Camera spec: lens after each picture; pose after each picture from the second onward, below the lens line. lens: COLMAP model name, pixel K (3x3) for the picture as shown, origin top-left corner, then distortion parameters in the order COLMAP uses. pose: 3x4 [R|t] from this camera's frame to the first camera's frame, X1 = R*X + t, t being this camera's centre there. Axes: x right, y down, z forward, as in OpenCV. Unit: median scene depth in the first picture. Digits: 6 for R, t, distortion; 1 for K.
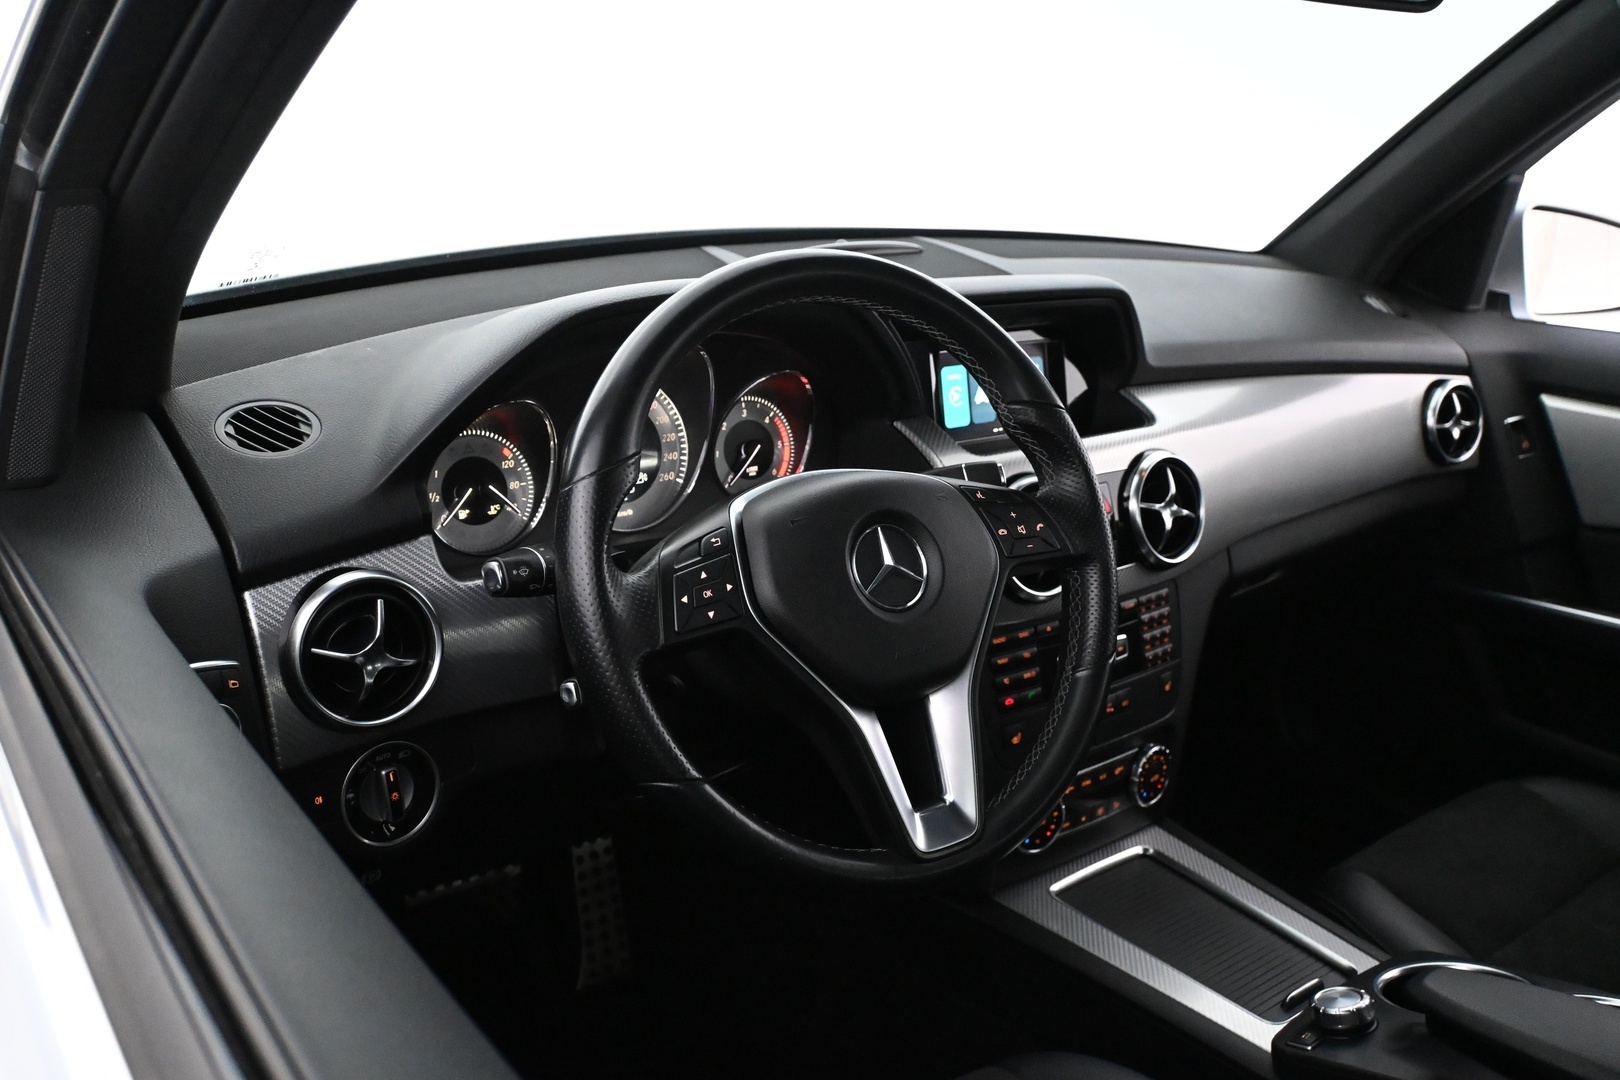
lens RADIAL K [[1343.1, 0, 789.7], [0, 1343.1, 539.7], [0, 0, 1]] dist [-0.006902, -0.002979]
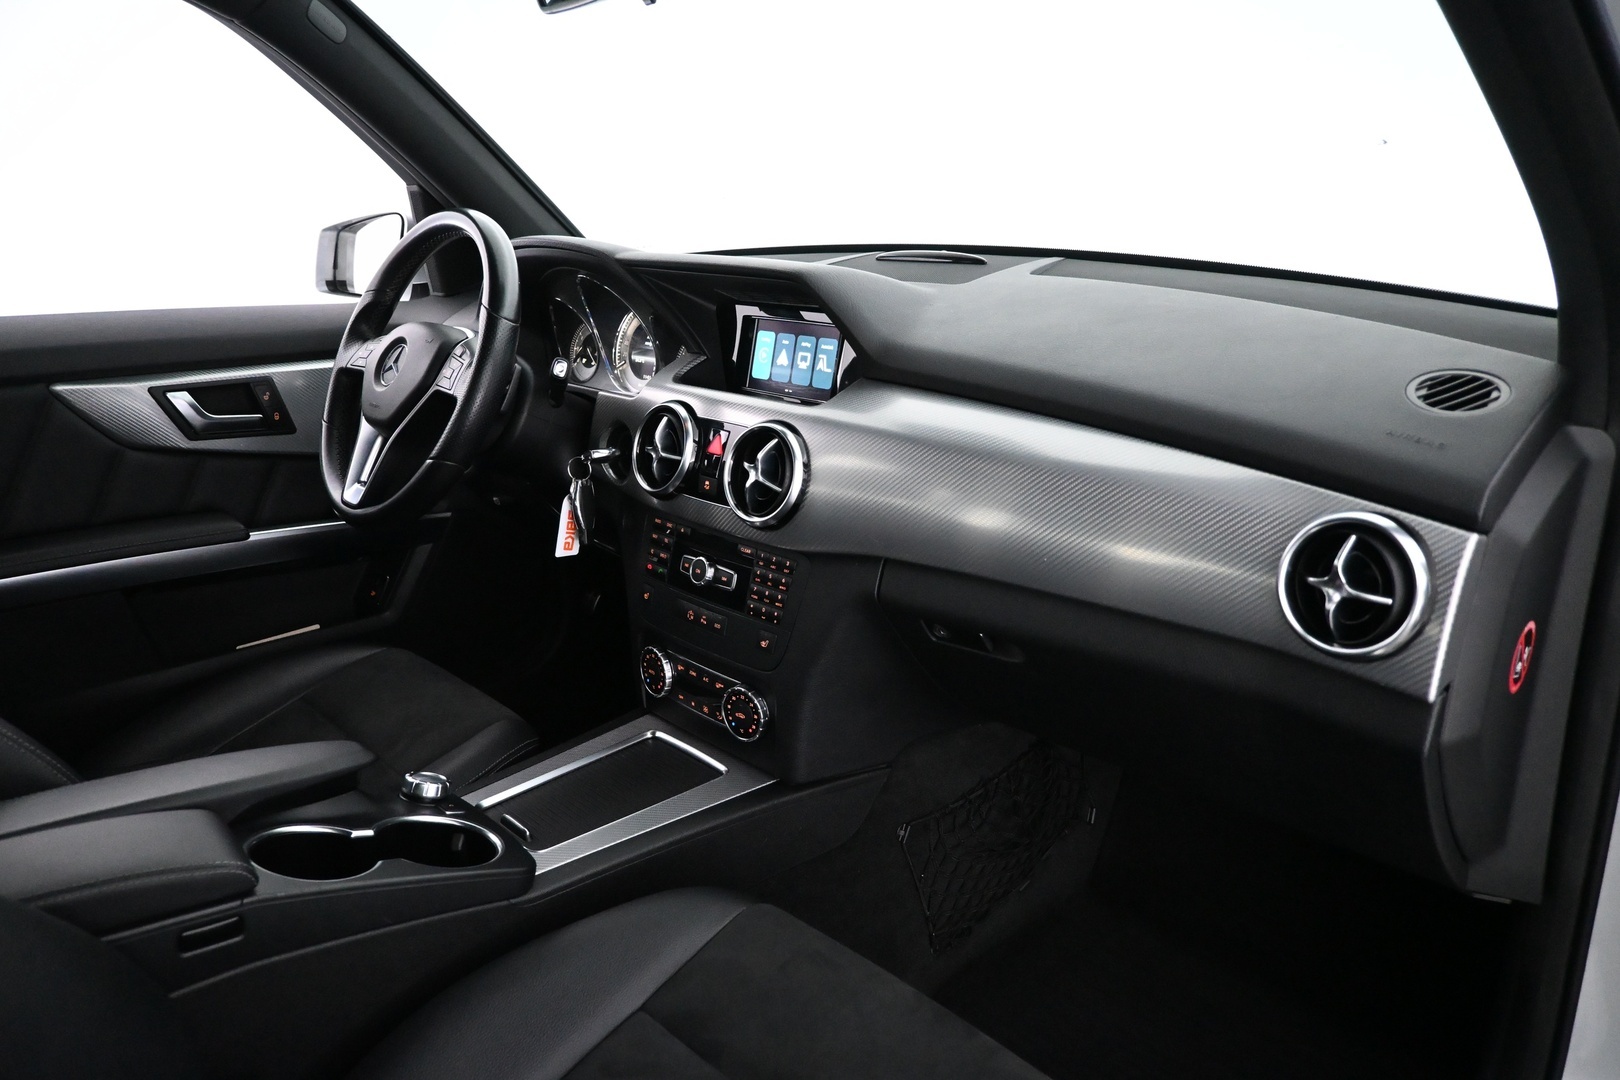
lens RADIAL K [[1087.4, 0, 805.2], [0, 1087.4, 531.9], [0, 0, 1]] dist [-0.002569, 0.001041]
pose [[0.136717, 0.248817, -0.958853, 1.144757], [-0.303737, 0.931848, 0.198502, -0.164541], [0.942895, 0.264101, 0.202975, 0.858776]]
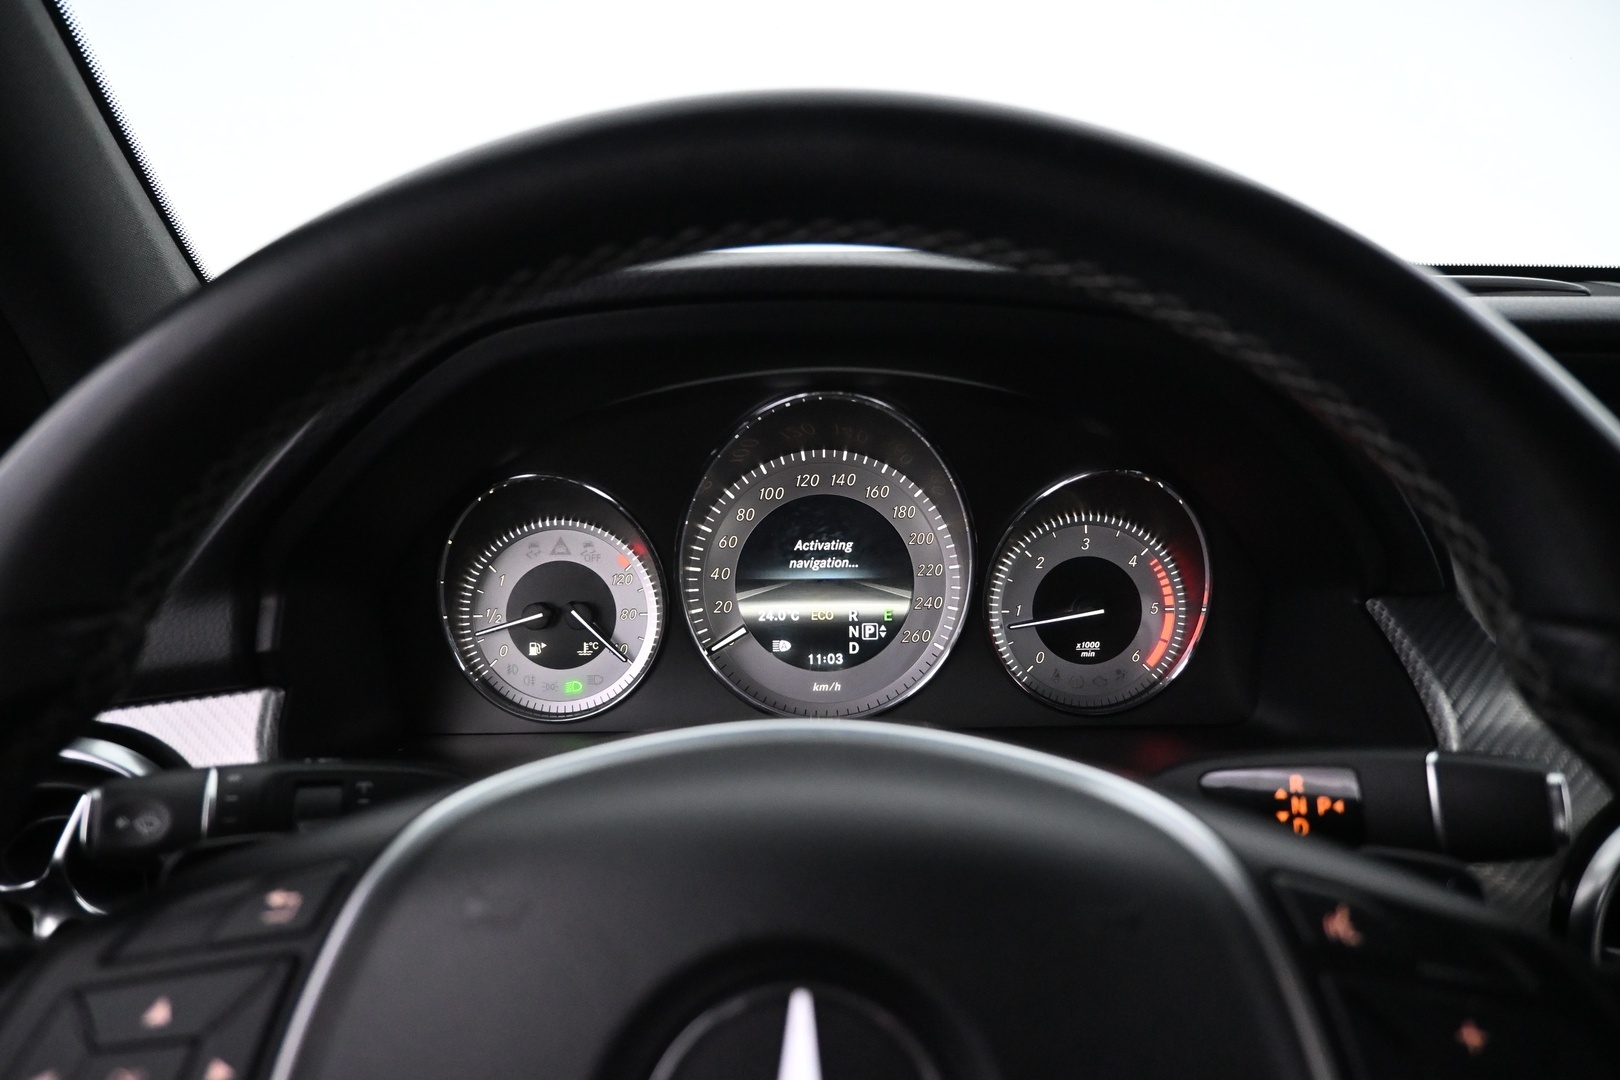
lens RADIAL K [[1087.4, 0, 805.2], [0, 1087.4, 531.9], [0, 0, 1]] dist [-0.002569, 0.001041]
pose [[0.806439, 0.109542, -0.581083, 0.125400], [-0.152350, 0.988006, -0.025182, -0.065647], [0.571355, 0.108836, 0.813455, 0.531548]]
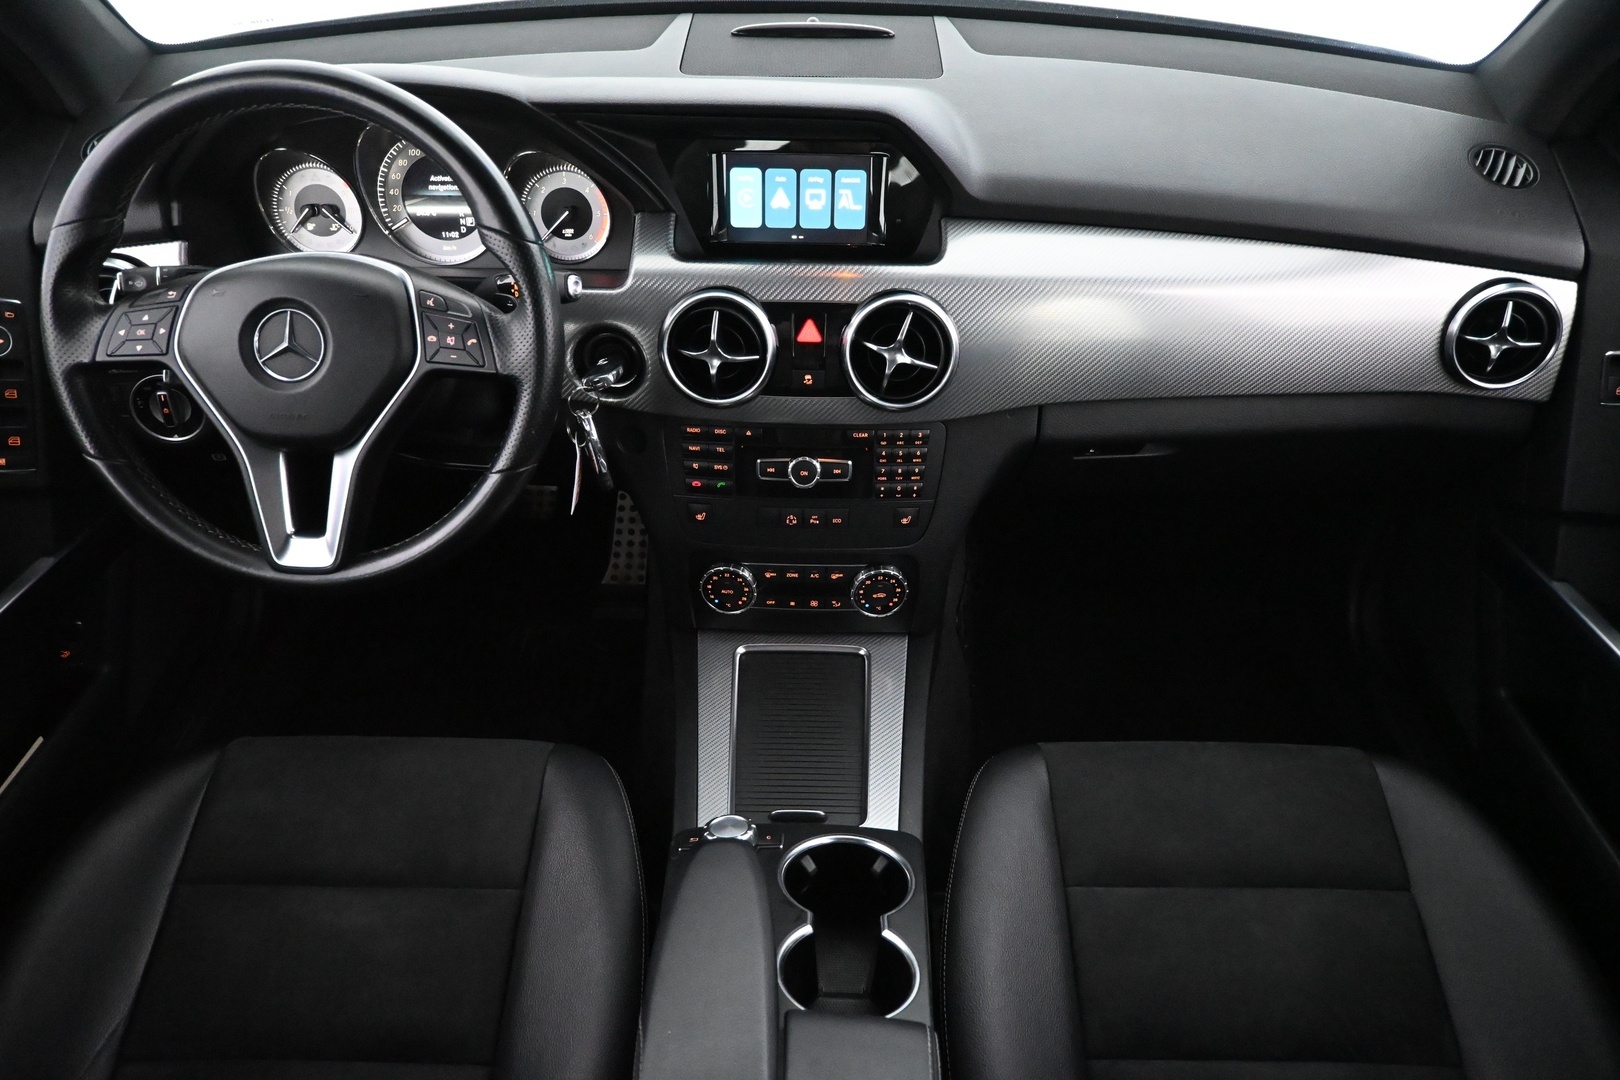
lens RADIAL K [[1087.4, 0, 805.2], [0, 1087.4, 531.9], [0, 0, 1]] dist [-0.002569, 0.001041]
pose [[0.792820, 0.338964, -0.506497, 0.672299], [-0.174119, 0.922403, 0.344754, -0.164575], [0.584054, -0.185137, 0.790320, 0.297864]]
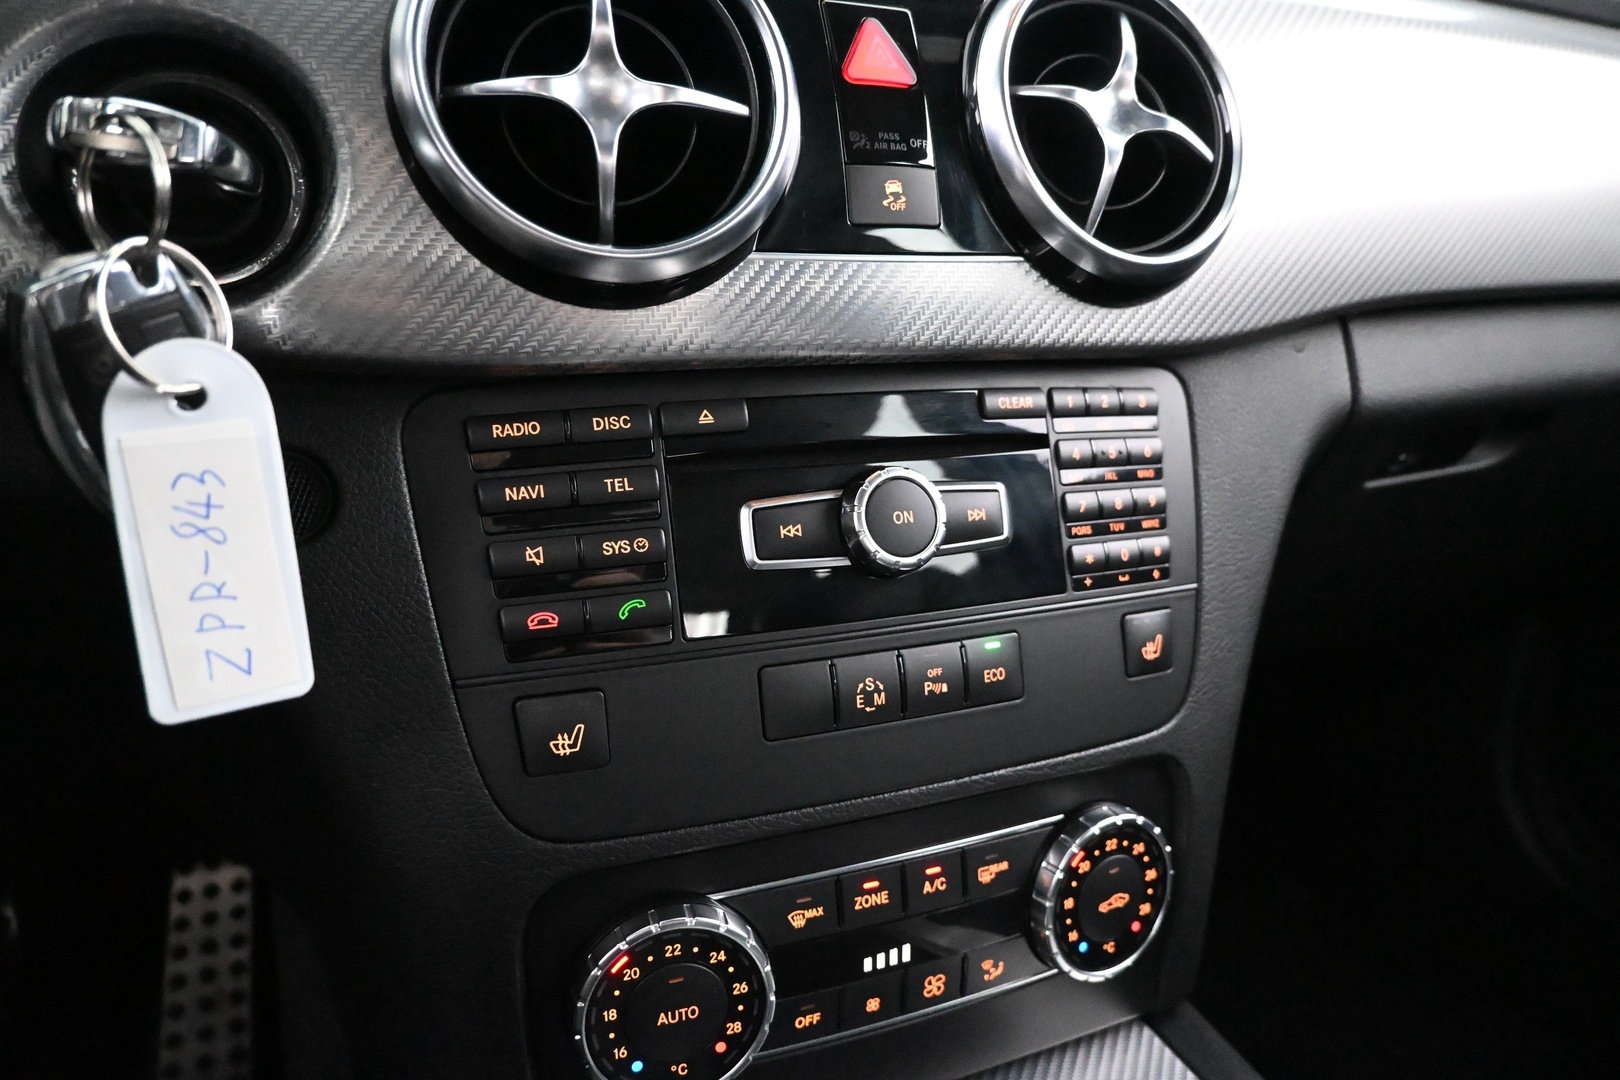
lens RADIAL K [[1087.4, 0, 805.2], [0, 1087.4, 531.9], [0, 0, 1]] dist [-0.002569, 0.001041]
pose [[0.972482, 0.013641, -0.232577, 0.267521], [-0.038973, 0.993742, -0.104676, 0.116300], [0.229694, 0.110860, 0.966929, 0.711556]]
